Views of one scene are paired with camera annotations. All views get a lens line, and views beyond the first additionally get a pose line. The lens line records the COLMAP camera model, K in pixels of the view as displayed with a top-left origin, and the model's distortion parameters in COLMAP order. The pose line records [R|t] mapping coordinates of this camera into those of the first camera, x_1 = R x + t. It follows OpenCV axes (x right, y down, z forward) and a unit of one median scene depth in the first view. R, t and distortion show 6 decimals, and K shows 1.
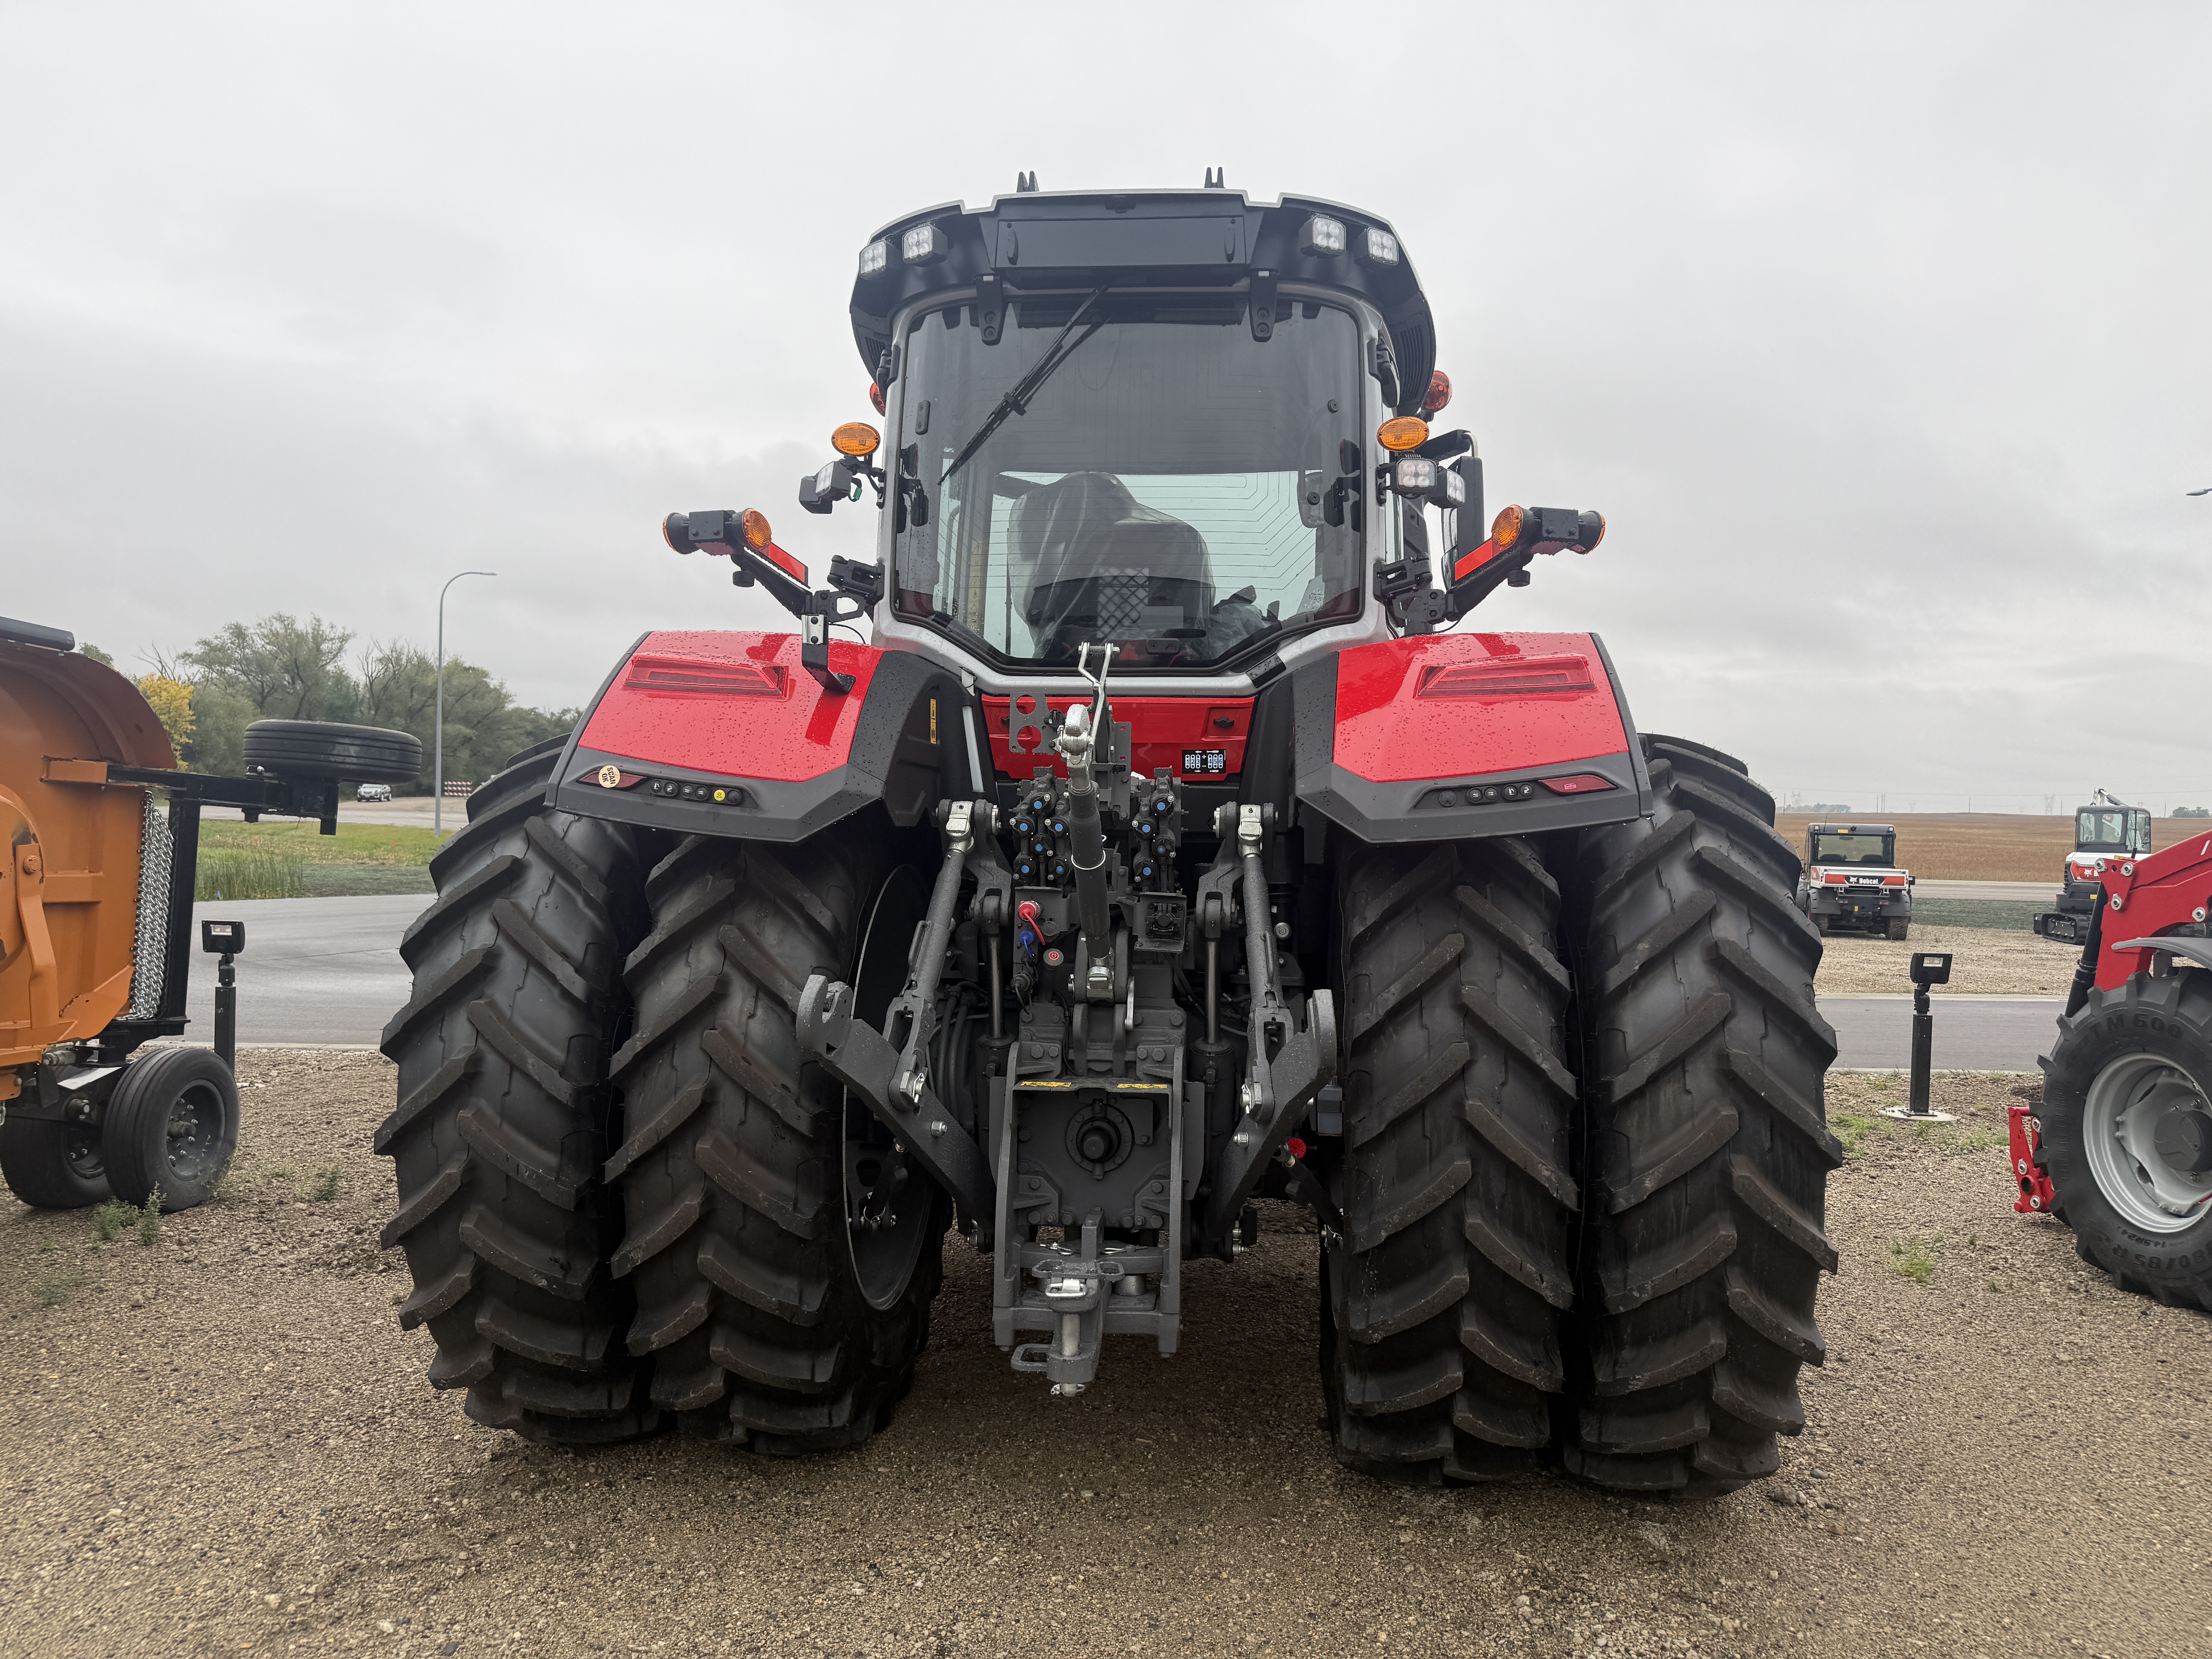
lens RADIAL K [[1523.3, 0, 1113.0], [0, 1523.3, 837.7], [0, 0, 1]] dist [0.119489, -0.178315]
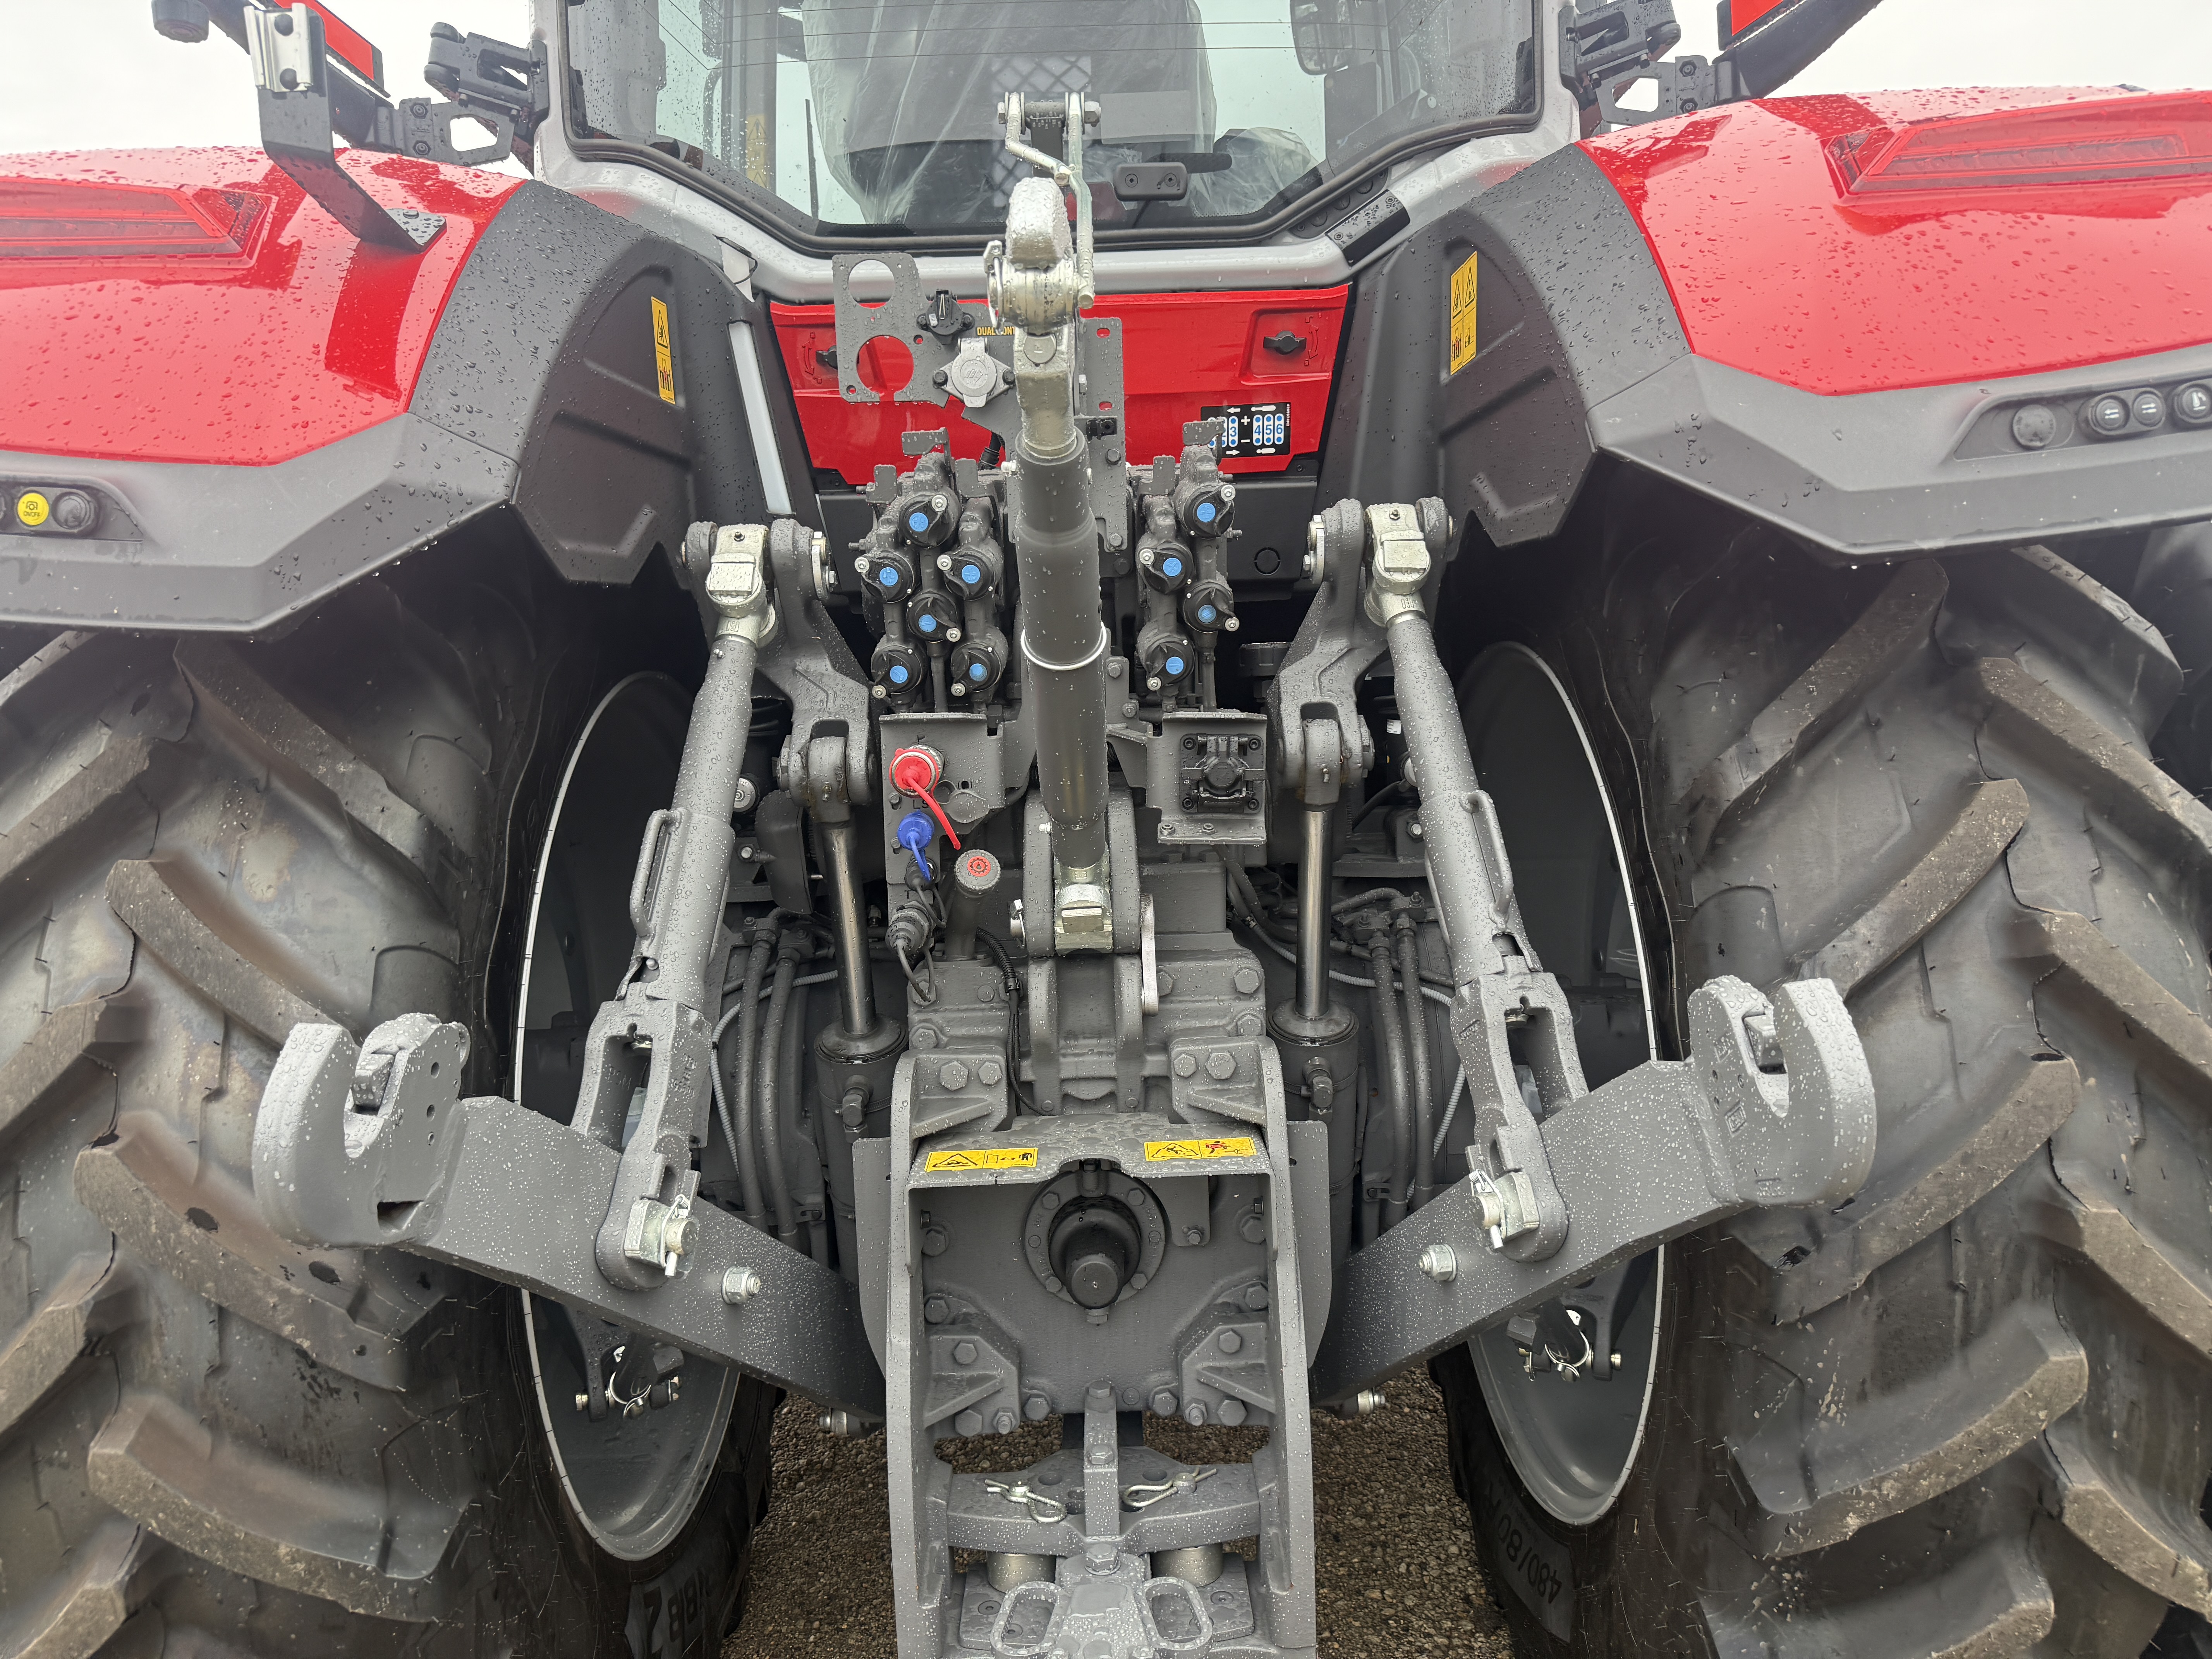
lens RADIAL K [[1523.3, 0, 1113.0], [0, 1523.3, 837.7], [0, 0, 1]] dist [0.119489, -0.178315]
pose [[0.993145, -0.062318, 0.098890, -0.042907], [0.048159, 0.989035, 0.139607, 0.008751], [-0.106506, -0.133888, 0.985257, 0.553554]]
